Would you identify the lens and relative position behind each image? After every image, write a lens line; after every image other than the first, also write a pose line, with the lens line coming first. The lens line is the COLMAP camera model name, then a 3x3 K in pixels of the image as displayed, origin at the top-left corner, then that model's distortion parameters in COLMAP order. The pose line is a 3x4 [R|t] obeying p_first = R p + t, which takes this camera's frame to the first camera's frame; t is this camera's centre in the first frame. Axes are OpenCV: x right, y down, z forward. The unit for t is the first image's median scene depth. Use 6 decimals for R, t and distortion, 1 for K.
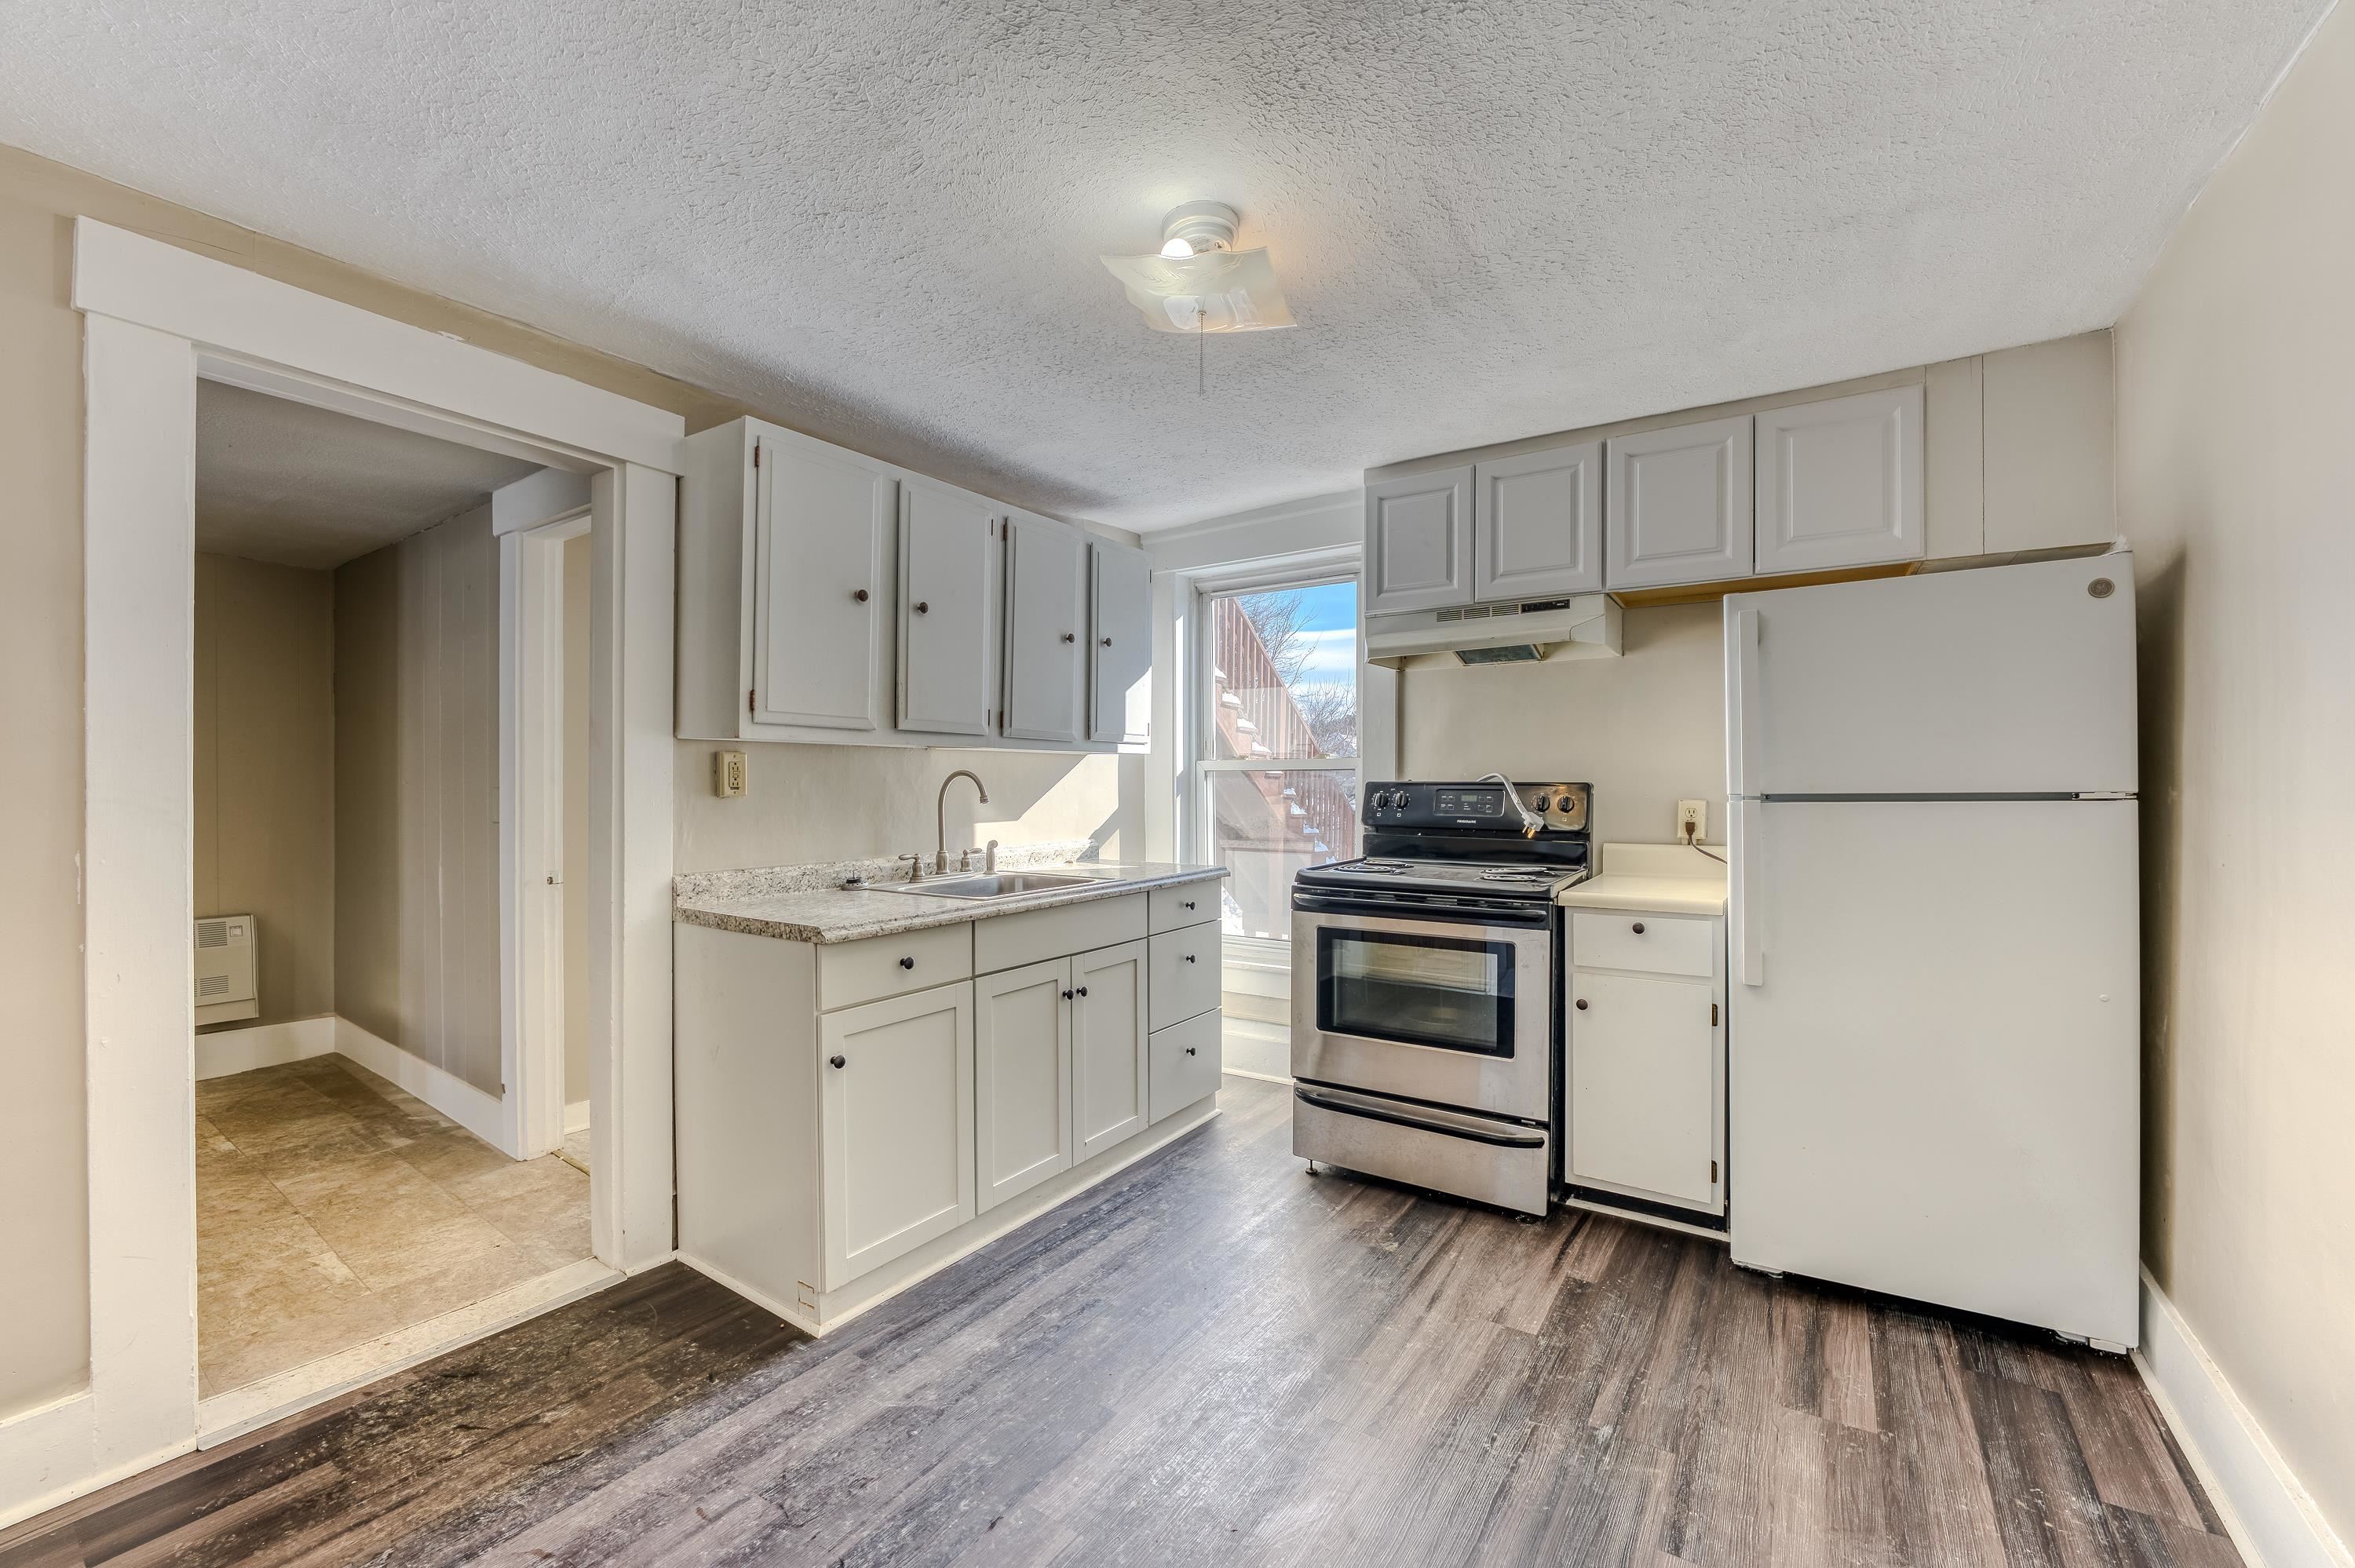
lens RADIAL K [[957.0, 0, 1172.4], [0, 957.0, 781.1], [0, 0, 1]] dist [-0.023942, 0.000514]
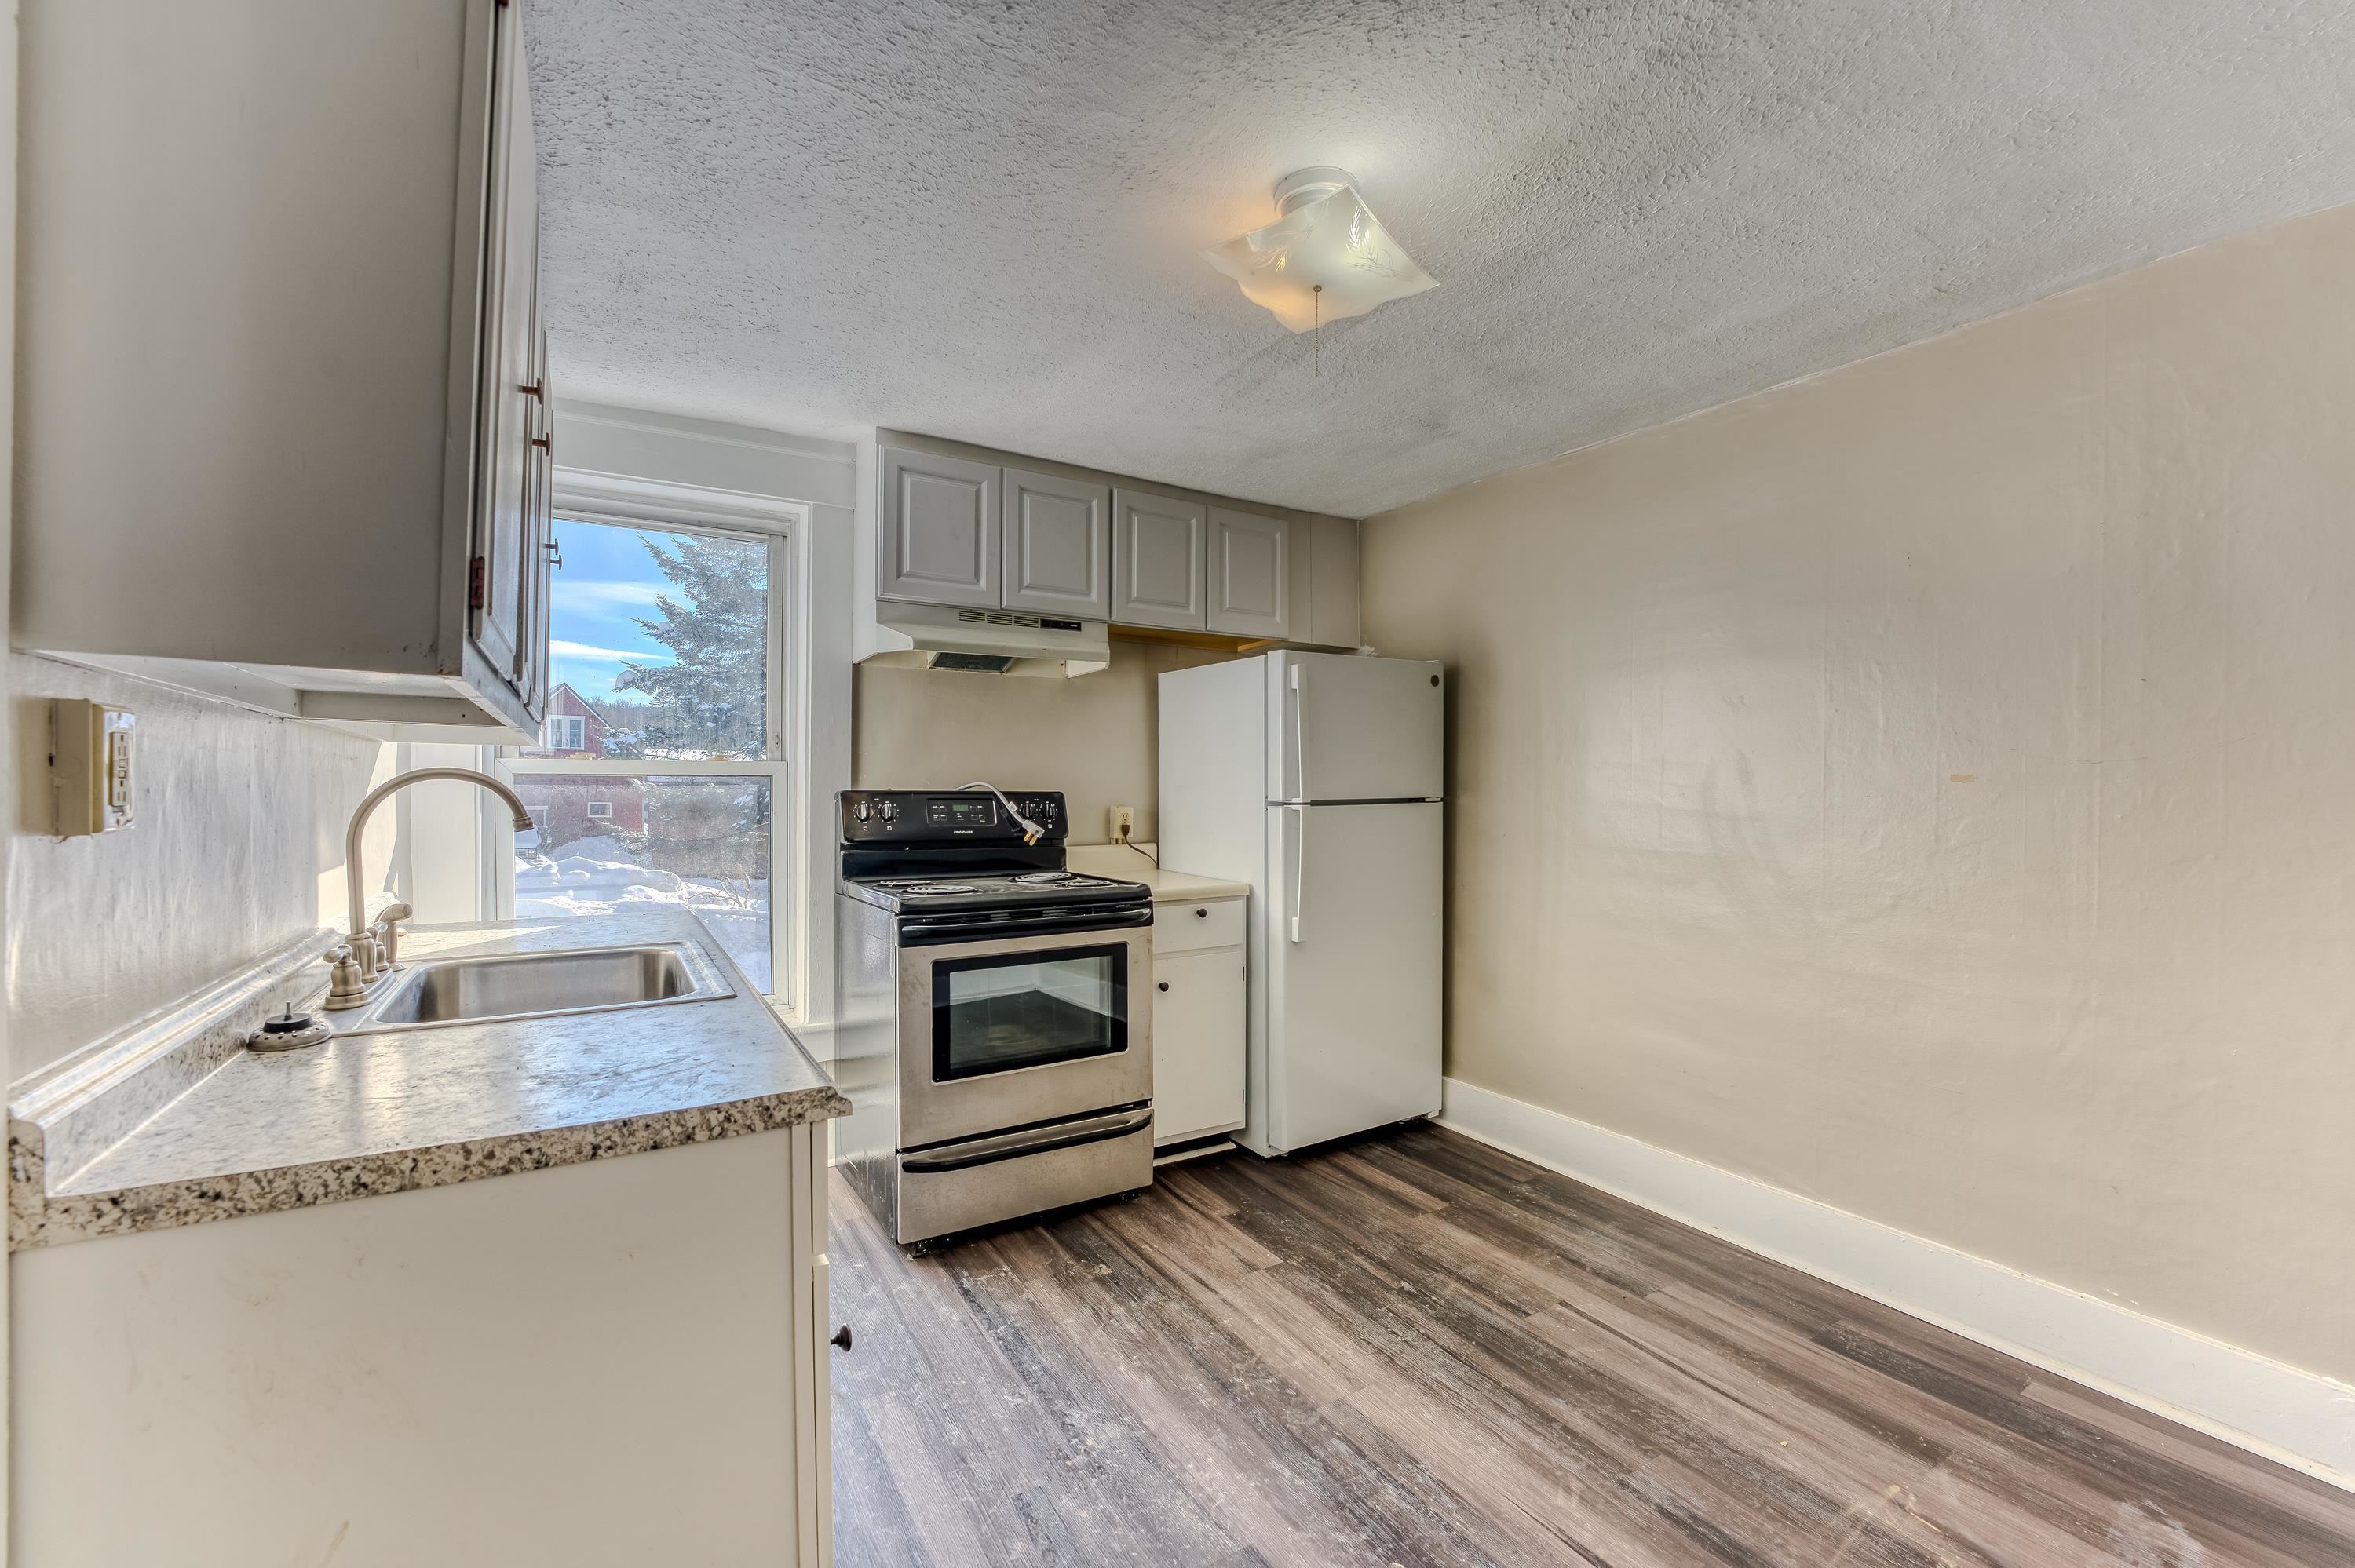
lens RADIAL K [[957.0, 0, 1182.7], [0, 957.0, 790.8], [0, 0, 1]] dist [-0.023942, 0.000514]
pose [[0.406111, 0.001060, 0.913823, -0.606197], [-0.001466, 0.999999, -0.000508, 0.000851], [-0.913822, -0.001133, 0.406113, 0.515649]]
